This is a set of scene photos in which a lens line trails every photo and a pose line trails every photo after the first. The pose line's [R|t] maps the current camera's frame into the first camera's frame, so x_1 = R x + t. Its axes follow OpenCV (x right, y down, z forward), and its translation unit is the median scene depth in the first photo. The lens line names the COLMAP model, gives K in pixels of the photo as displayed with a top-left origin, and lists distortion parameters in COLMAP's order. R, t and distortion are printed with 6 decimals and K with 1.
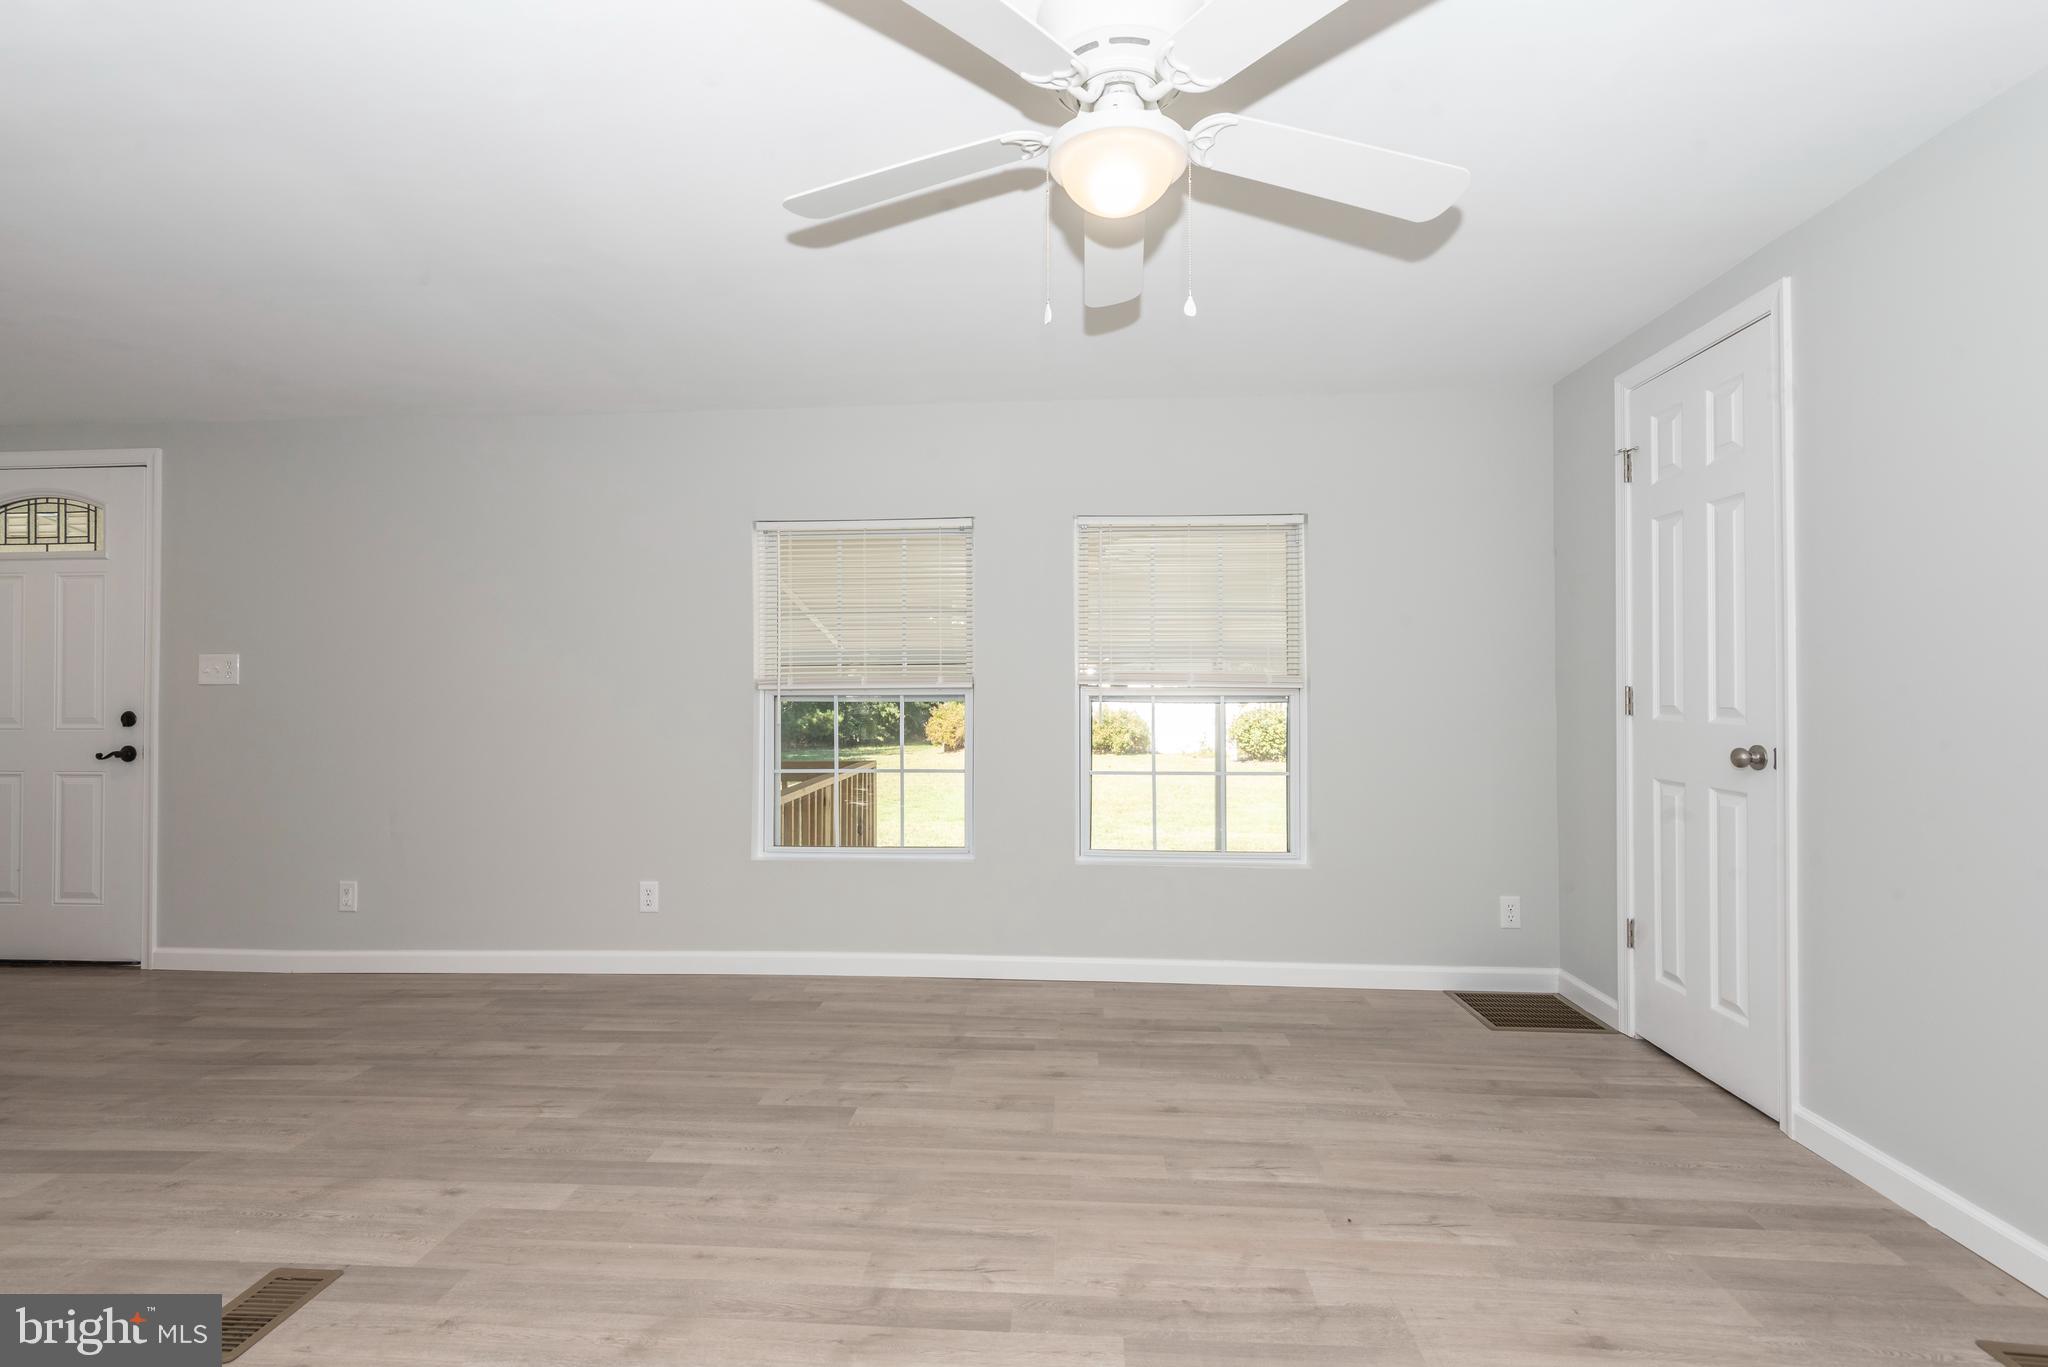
lens RADIAL K [[922.3, 0, 1018.5], [0, 922.3, 675.8], [0, 0, 1]] dist [0.028437, -0.014729]
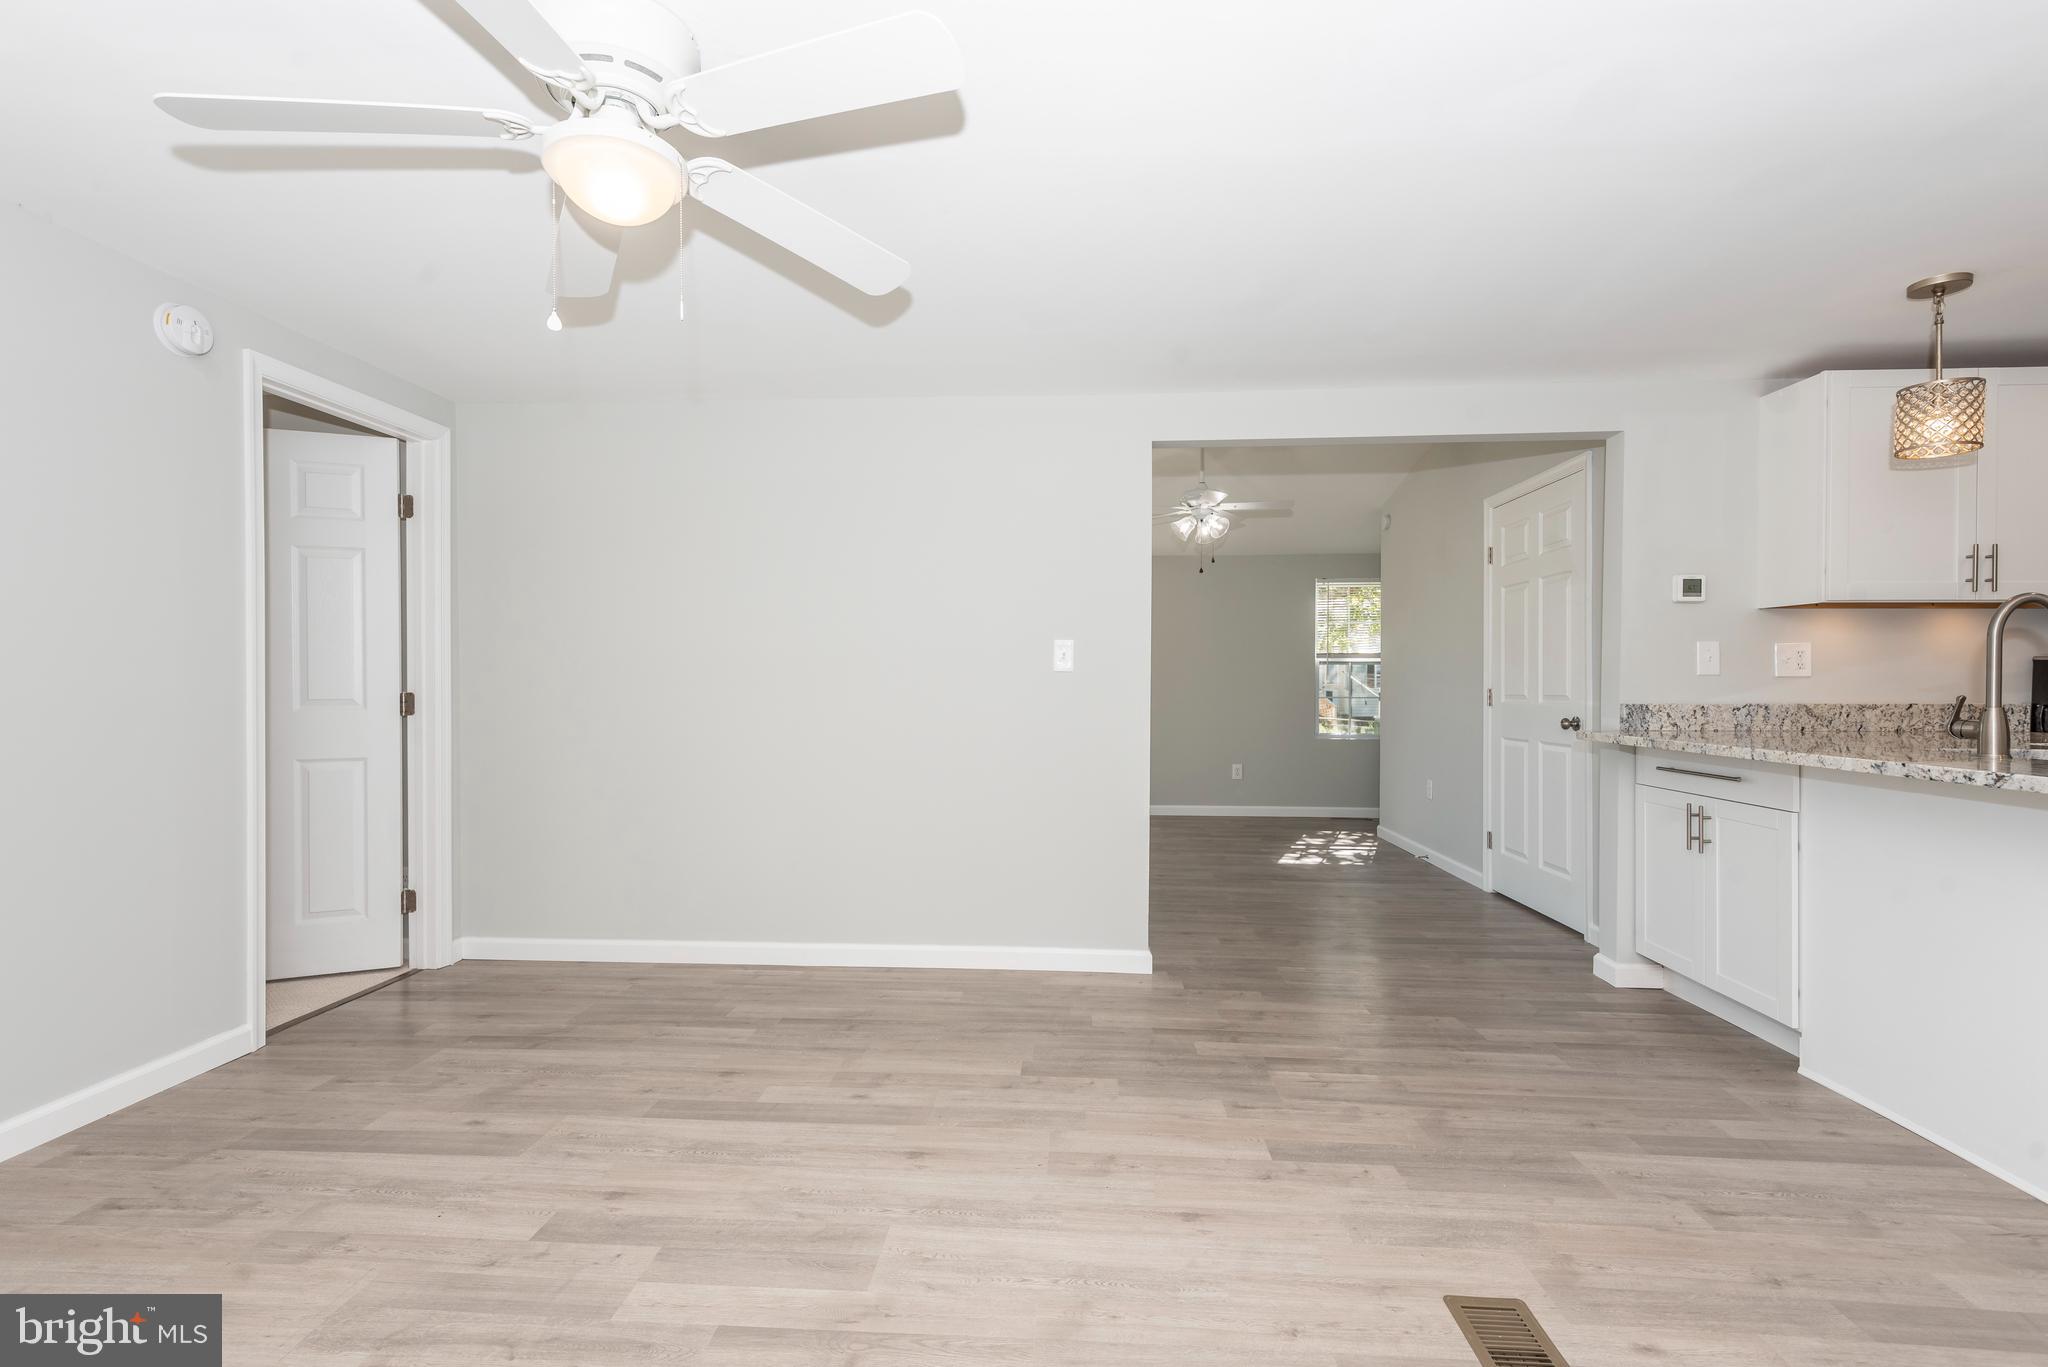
lens RADIAL K [[922.3, 0, 1021.5], [0, 922.3, 681.6], [0, 0, 1]] dist [0.028437, -0.014729]
pose [[-0.999990, 0.002097, -0.003862, -0.203485], [0.002143, 0.999924, -0.012156, 0.017507], [0.003837, -0.012164, -0.999919, 1.236077]]
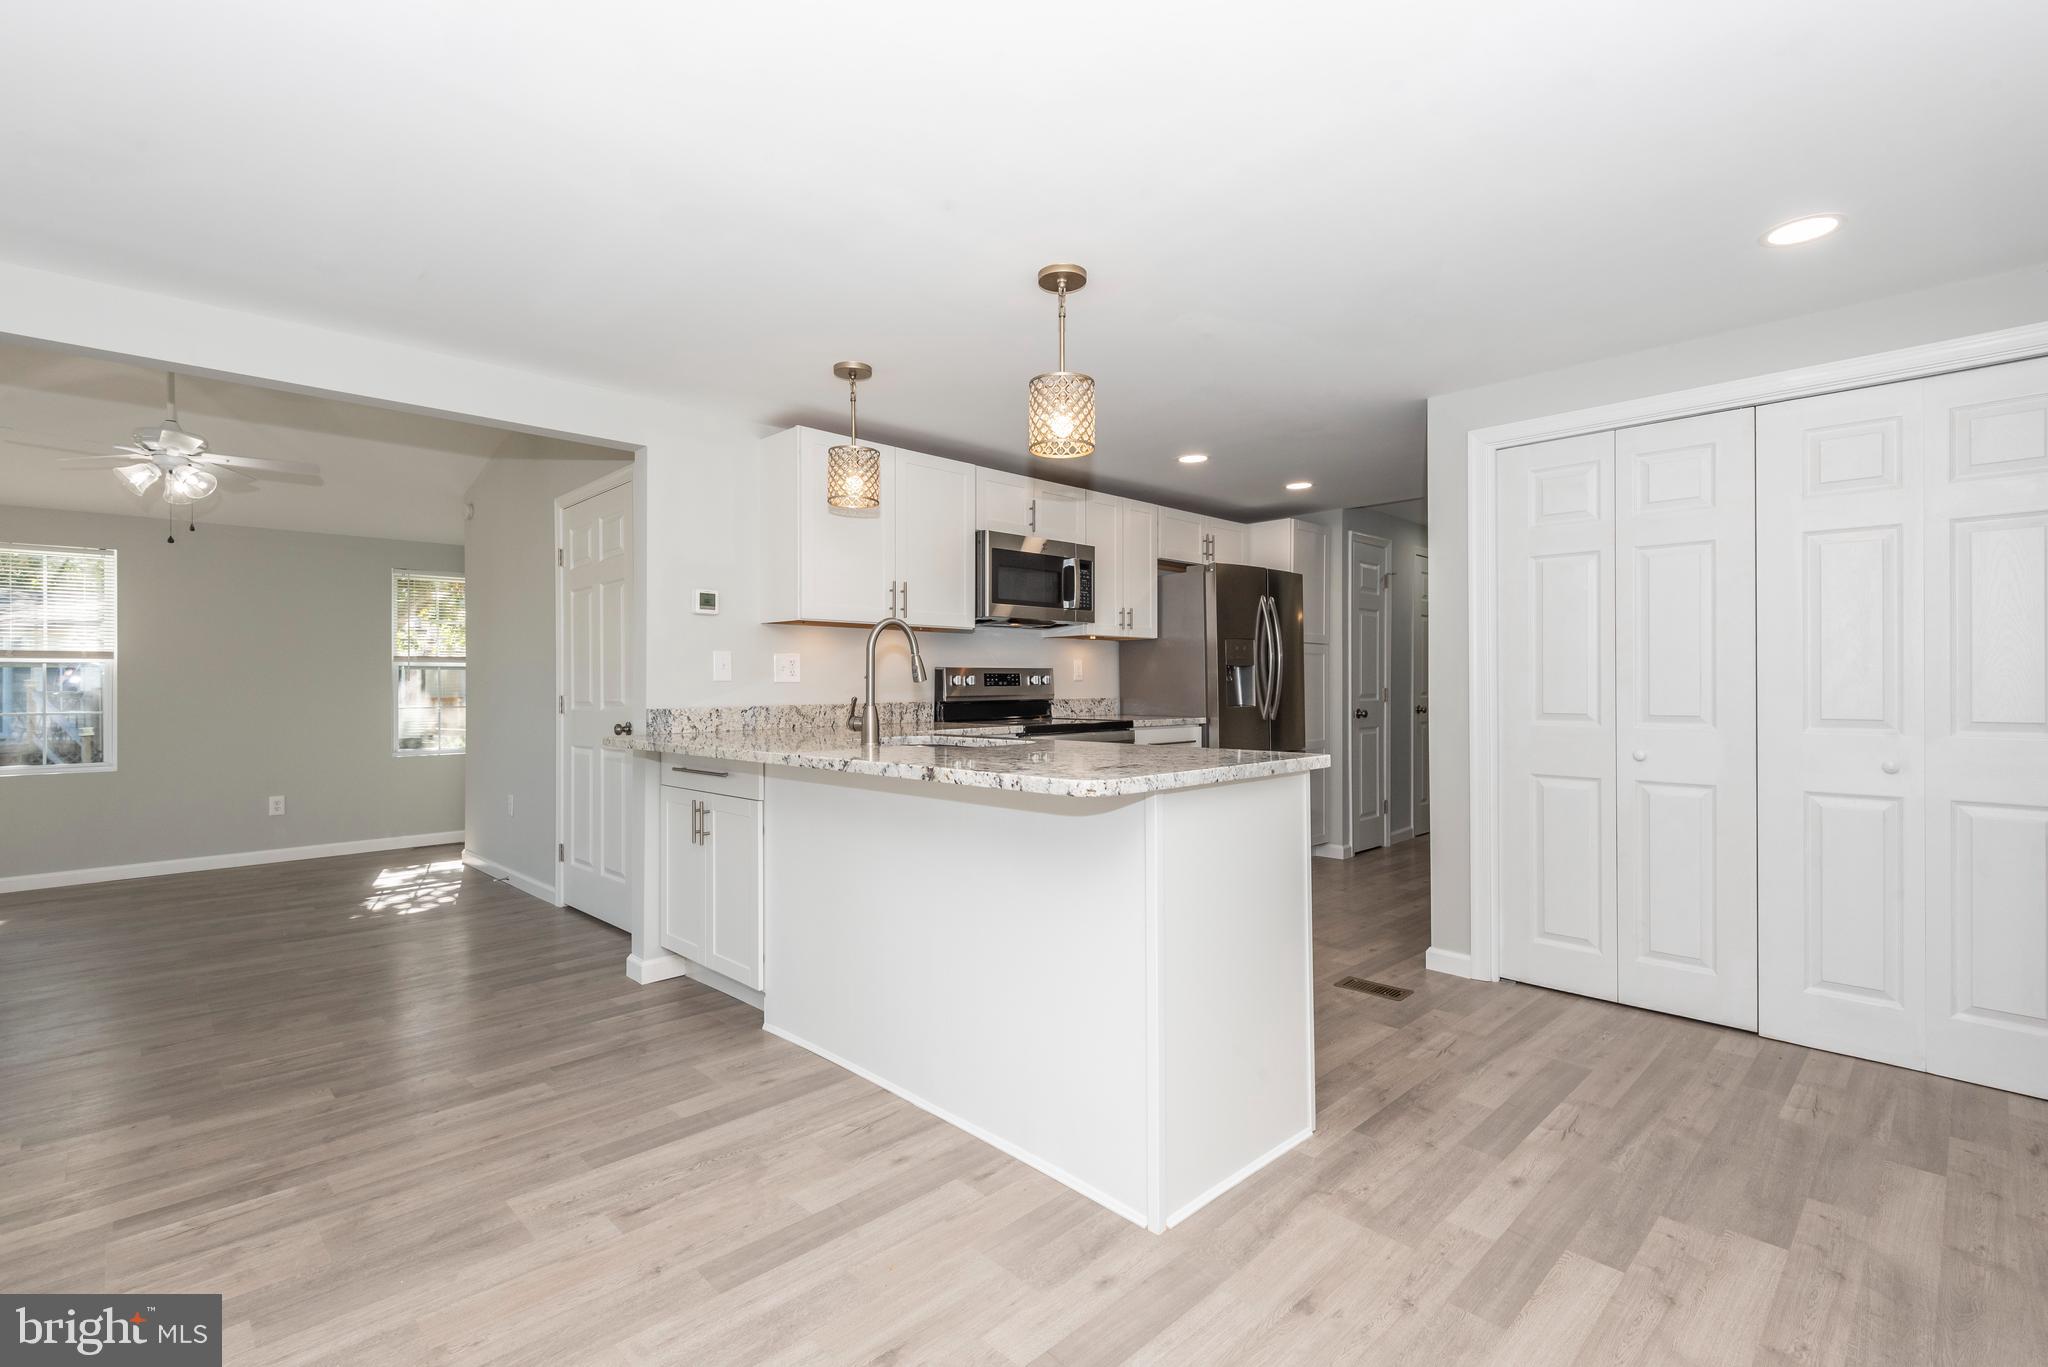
lens RADIAL K [[922.3, 0, 1017.1], [0, 922.3, 680.3], [0, 0, 1]] dist [0.028437, -0.014729]
pose [[-0.668819, 0.004345, -0.743412, -0.411948], [0.018267, 0.999777, -0.010591, 0.016974], [0.743200, -0.020664, -0.668750, 1.232133]]
